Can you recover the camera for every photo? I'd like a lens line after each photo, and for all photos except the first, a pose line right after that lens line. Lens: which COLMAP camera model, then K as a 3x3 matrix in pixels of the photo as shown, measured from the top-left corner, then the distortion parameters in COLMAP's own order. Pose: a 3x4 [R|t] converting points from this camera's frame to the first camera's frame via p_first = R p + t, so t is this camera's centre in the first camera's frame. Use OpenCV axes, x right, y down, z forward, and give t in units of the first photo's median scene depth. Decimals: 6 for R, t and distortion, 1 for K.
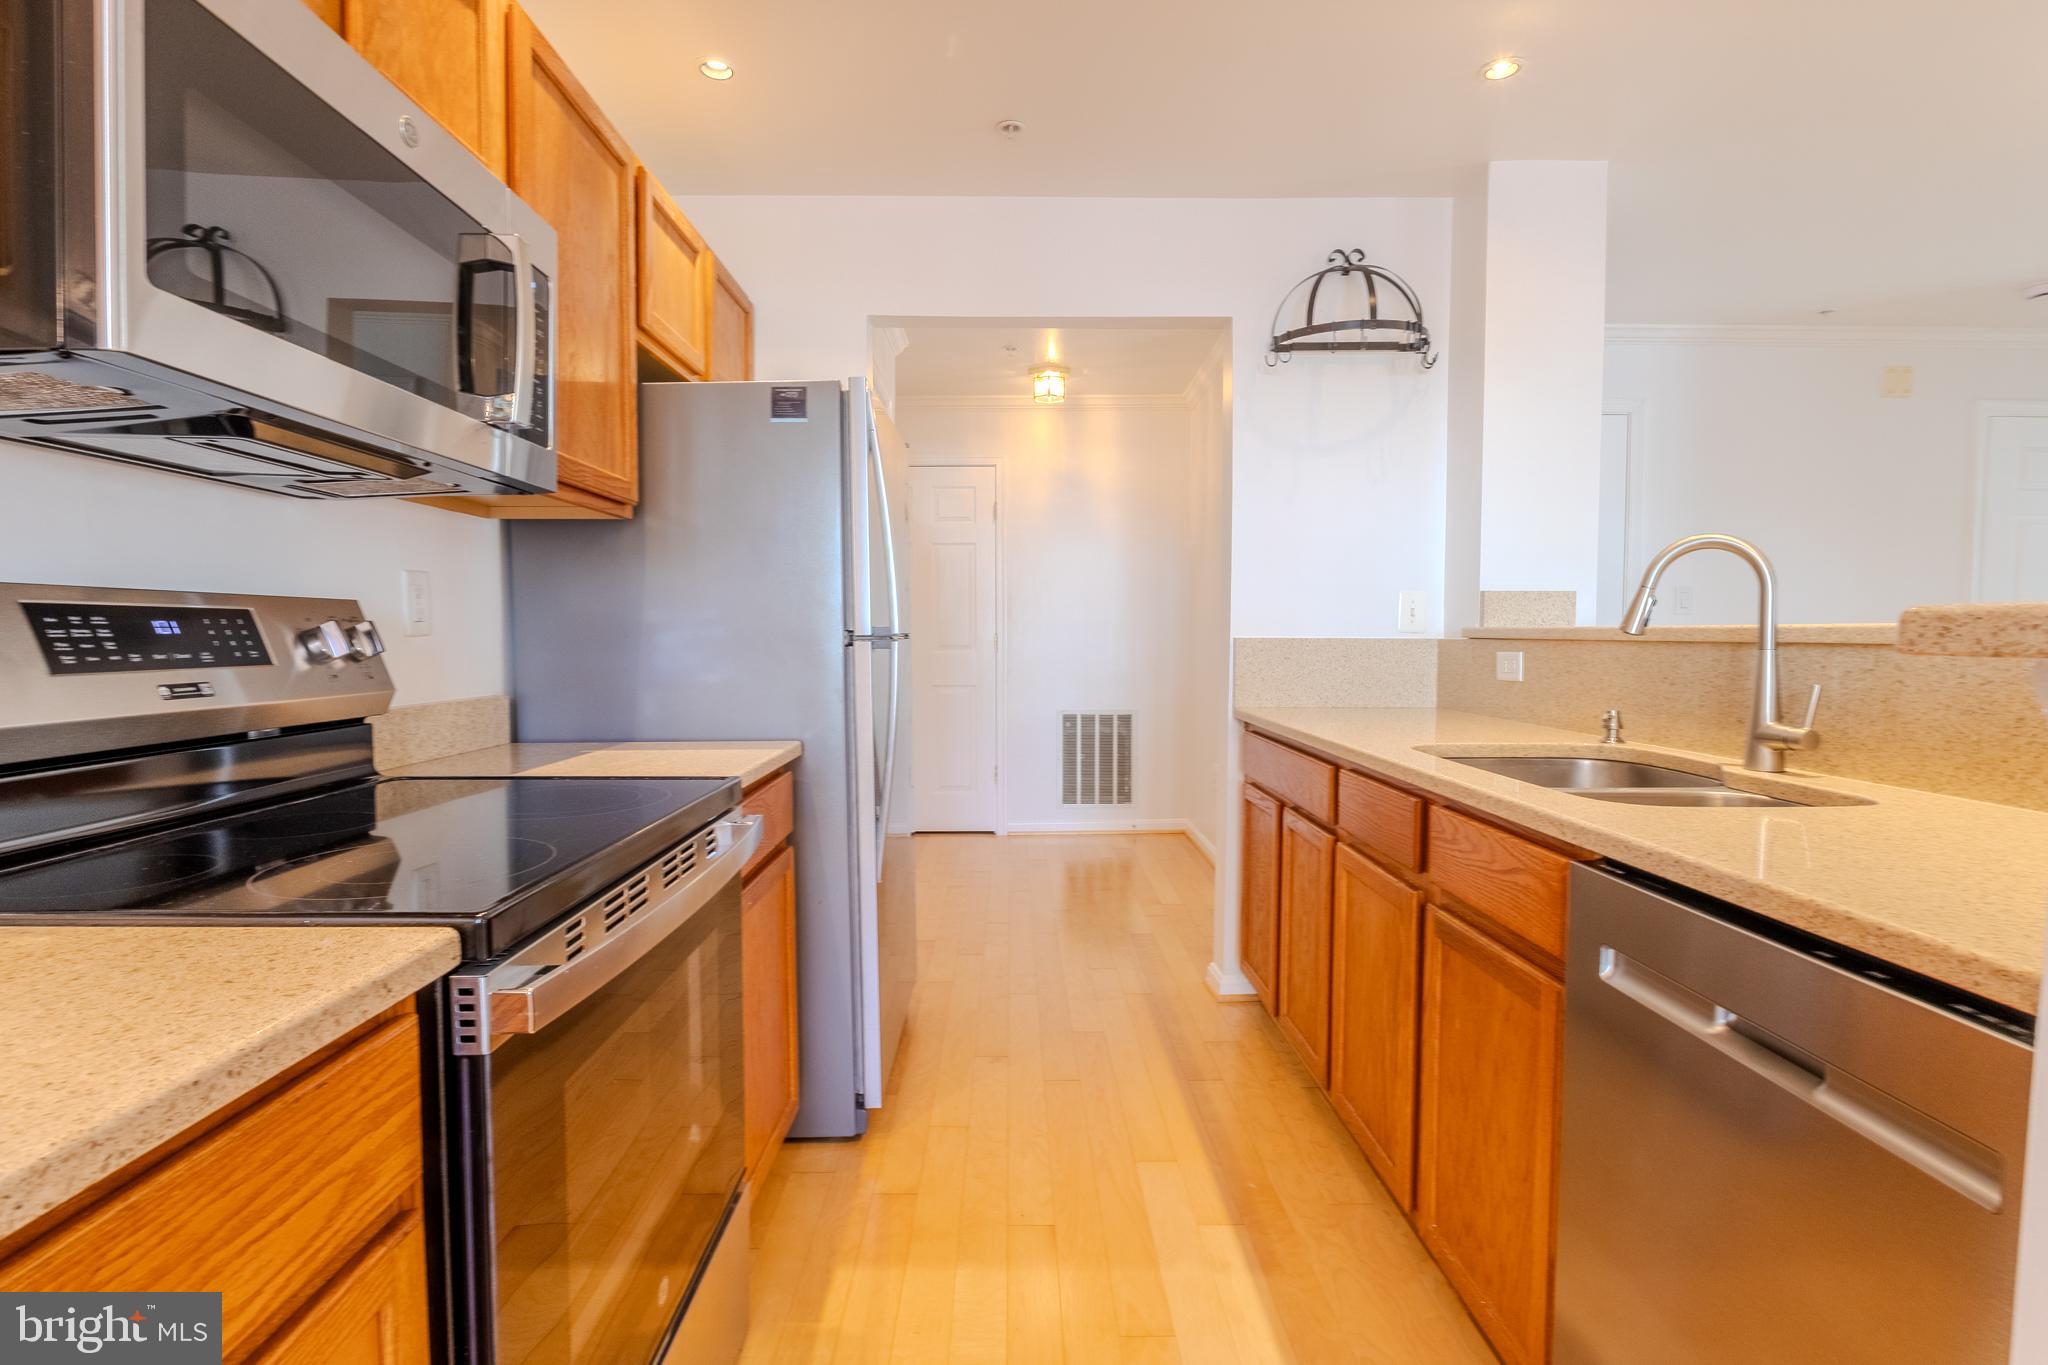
lens RADIAL K [[1004.5, 0, 1024.0], [0, 1004.5, 682.5], [0, 0, 1]] dist [0.002511, 0.000645]
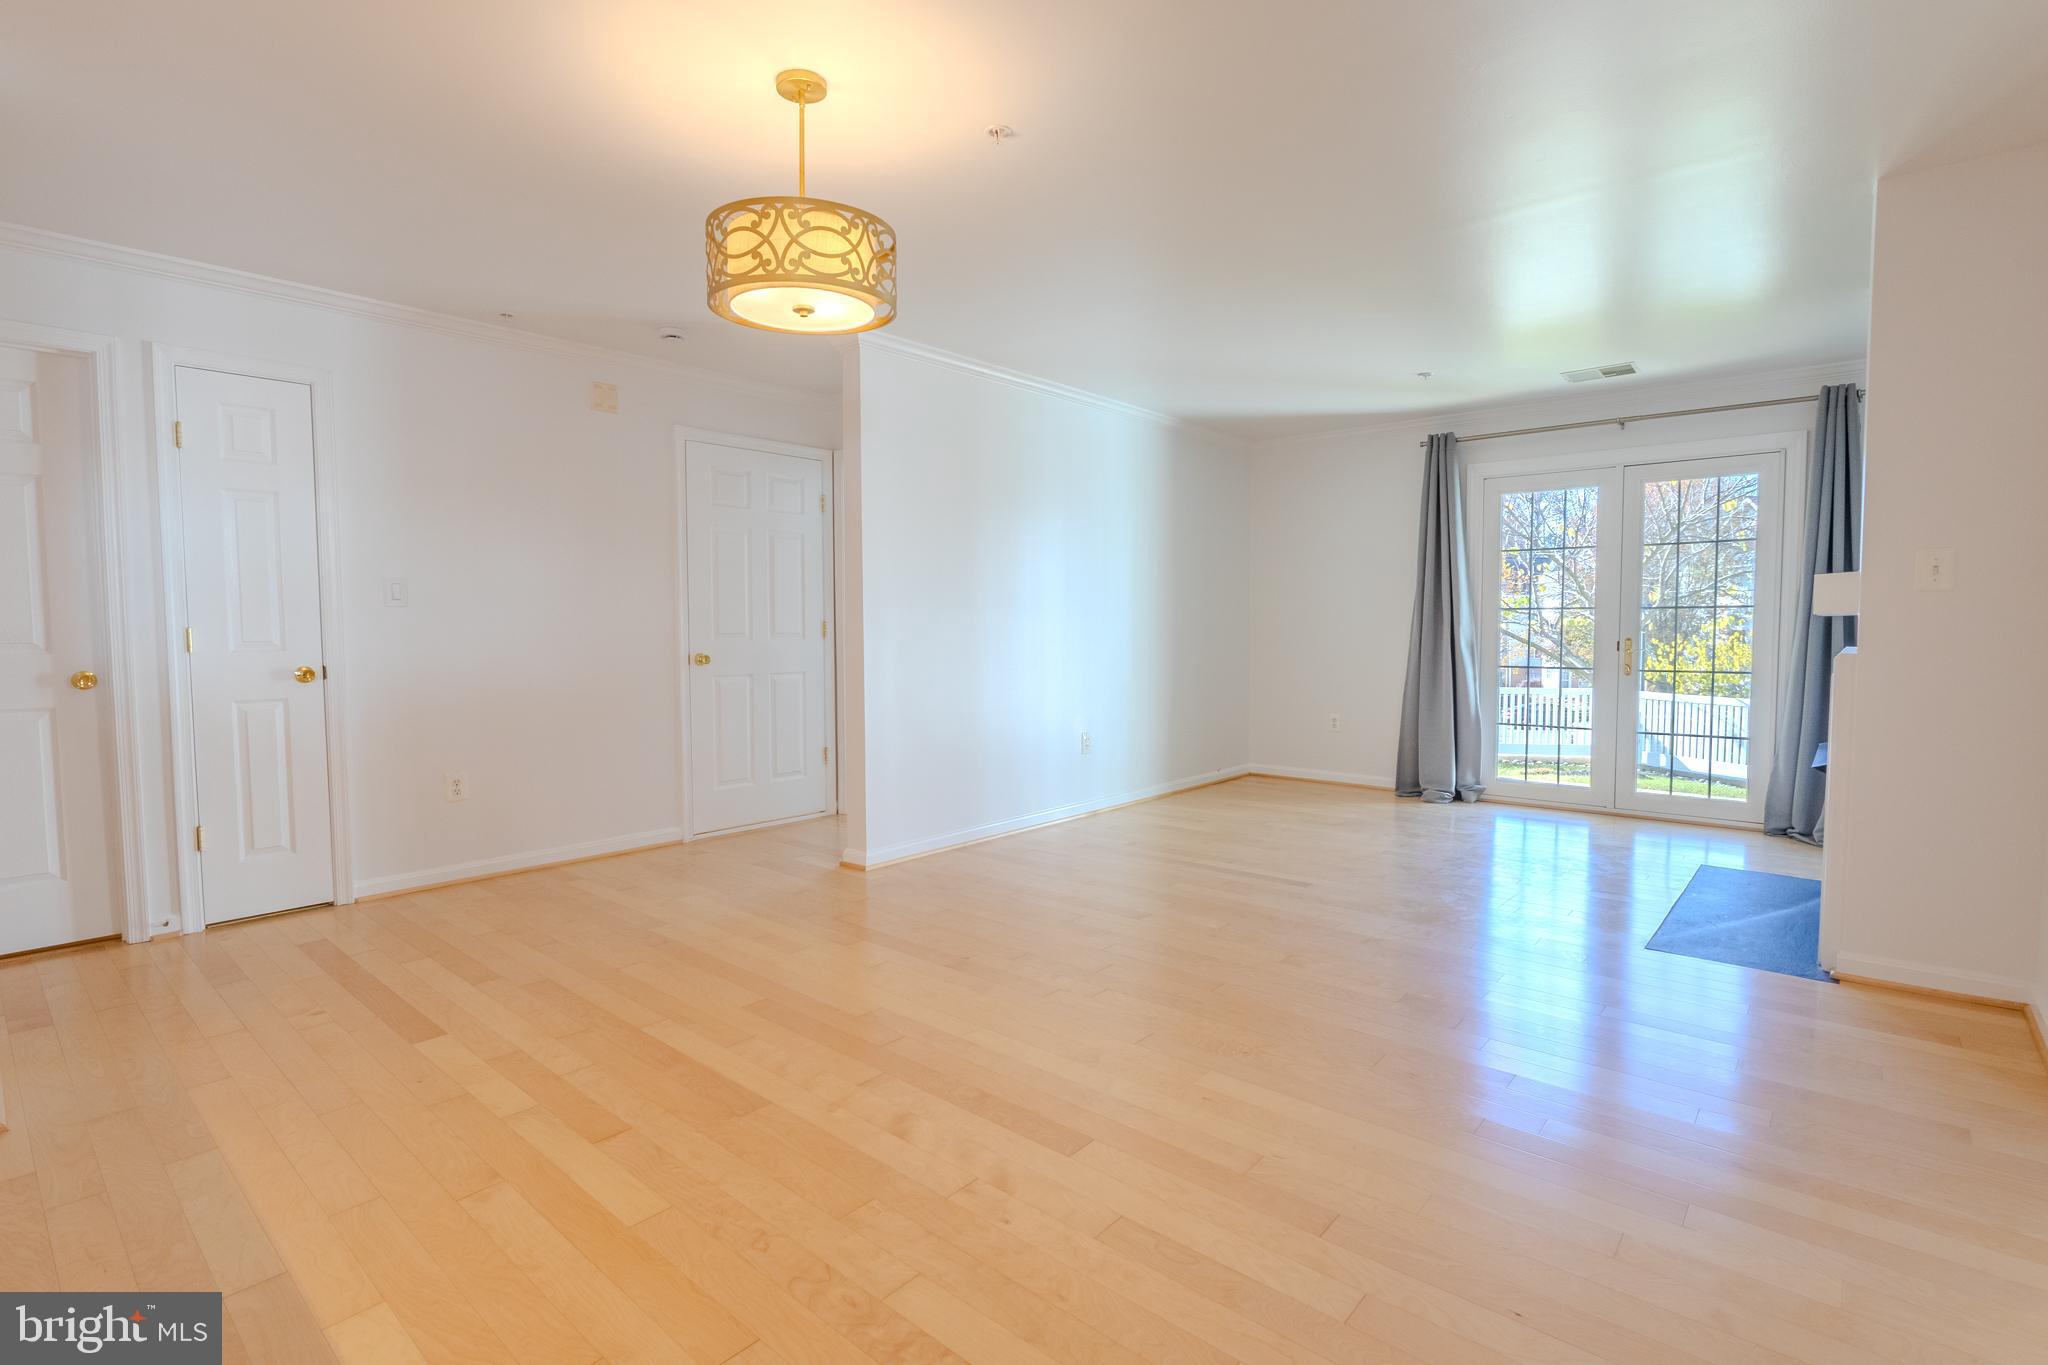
lens RADIAL K [[992.7, 0, 1024.0], [0, 992.7, 682.5], [0, 0, 1]] dist [-0.017584, 0.002100]
pose [[0.680501, -0.045912, 0.731307, 0.550973], [0.041209, 0.998854, 0.024363, 0.007579], [-0.731587, 0.013557, 0.681613, -0.098550]]
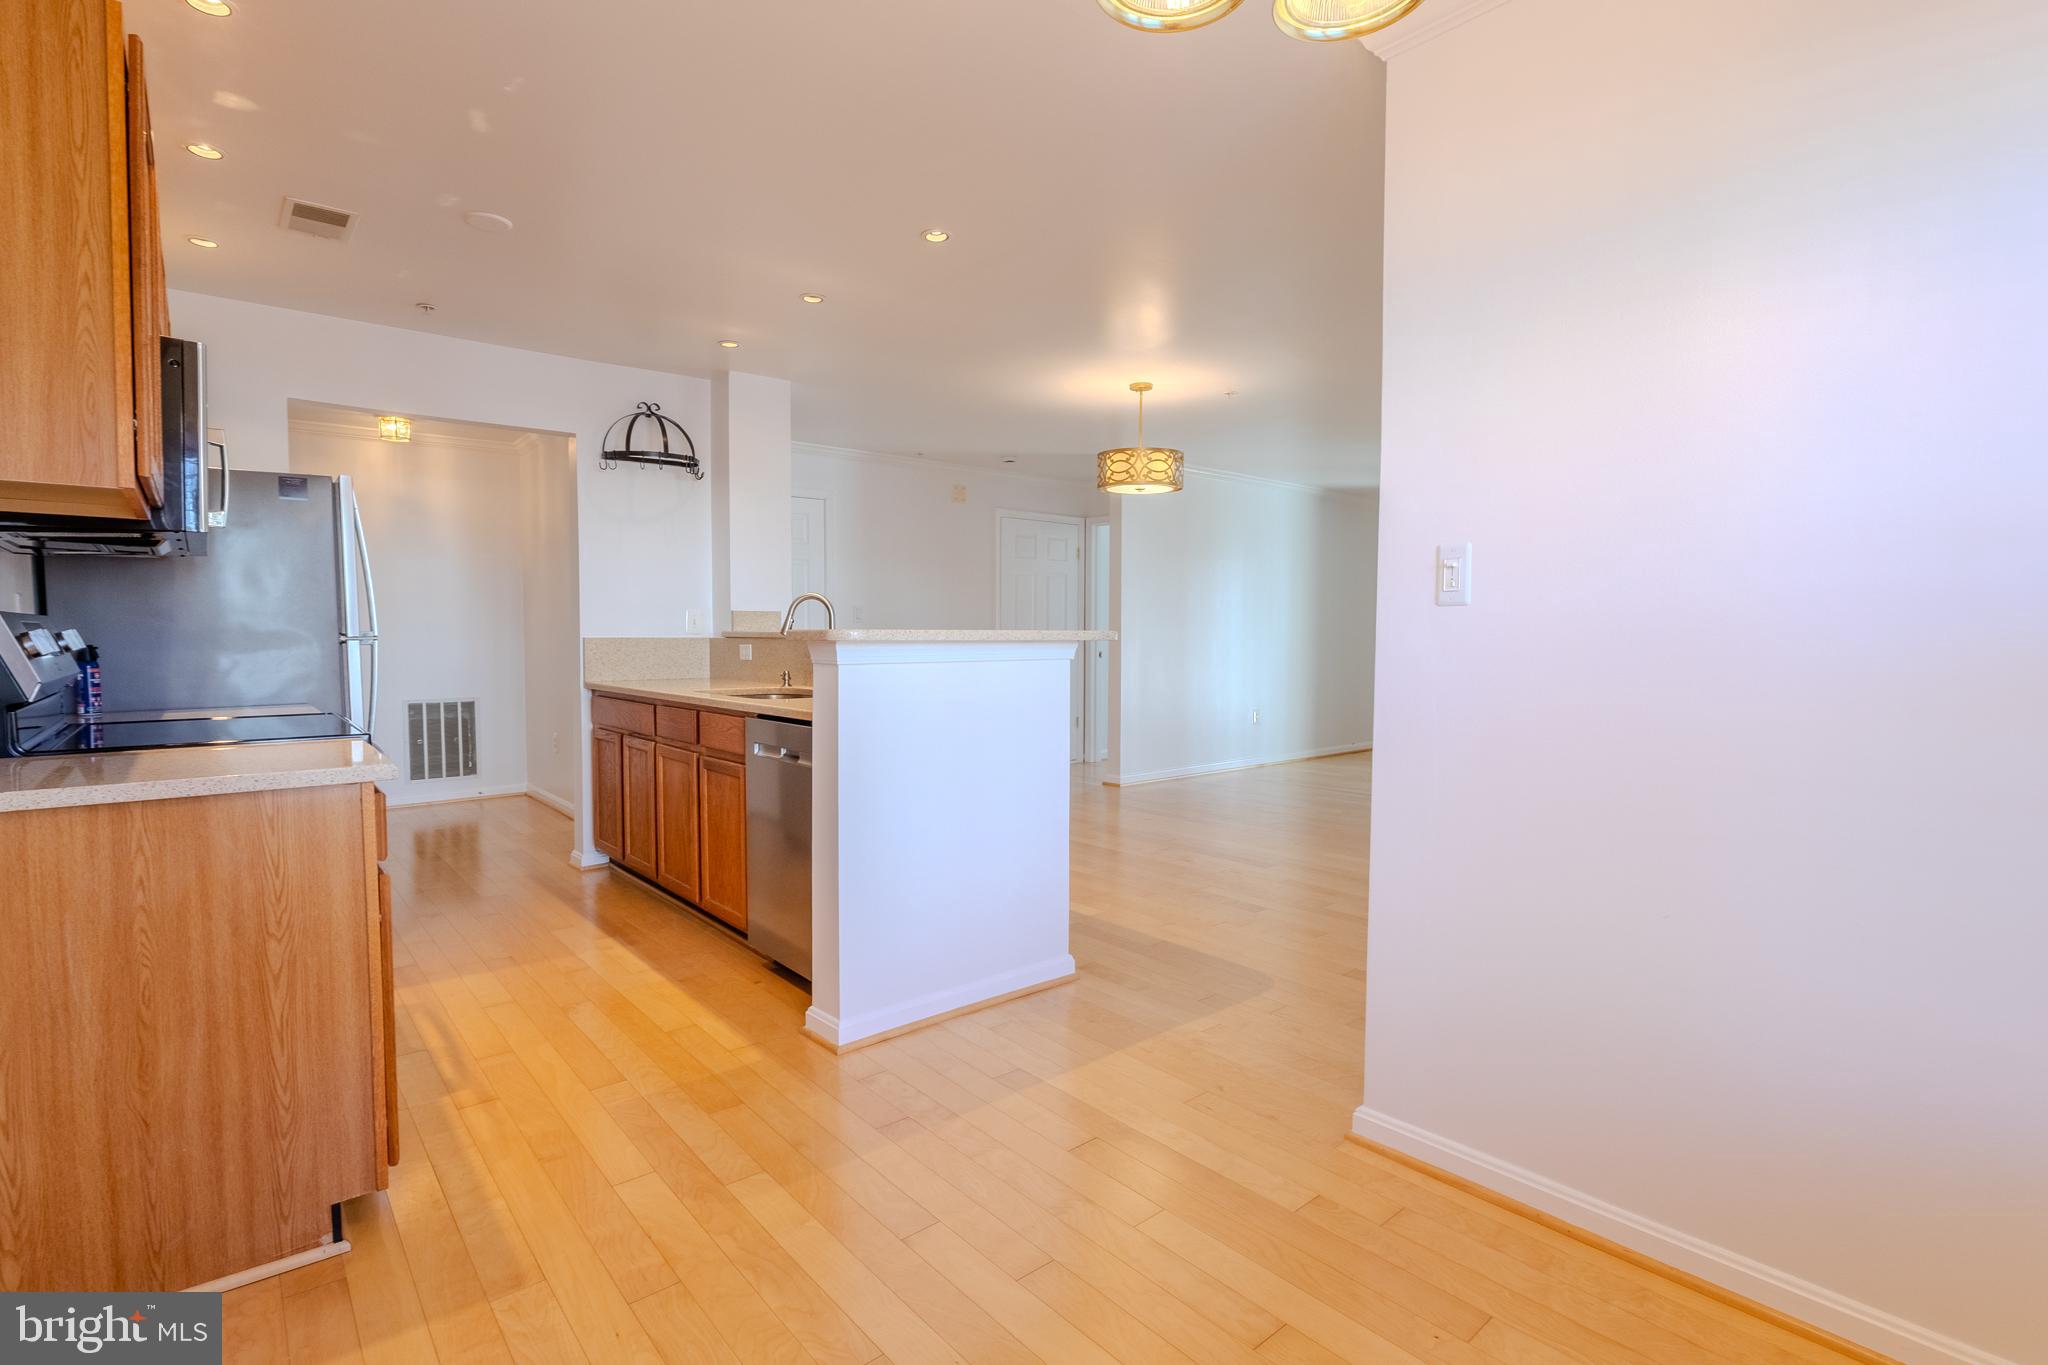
lens RADIAL K [[992.7, 0, 1024.0], [0, 992.7, 682.5], [0, 0, 1]] dist [-0.017584, 0.002100]
pose [[0.779166, -0.029802, 0.626108, -0.229417], [0.029869, 0.999500, 0.010405, 0.030927], [-0.626105, 0.010594, 0.779667, -0.648841]]
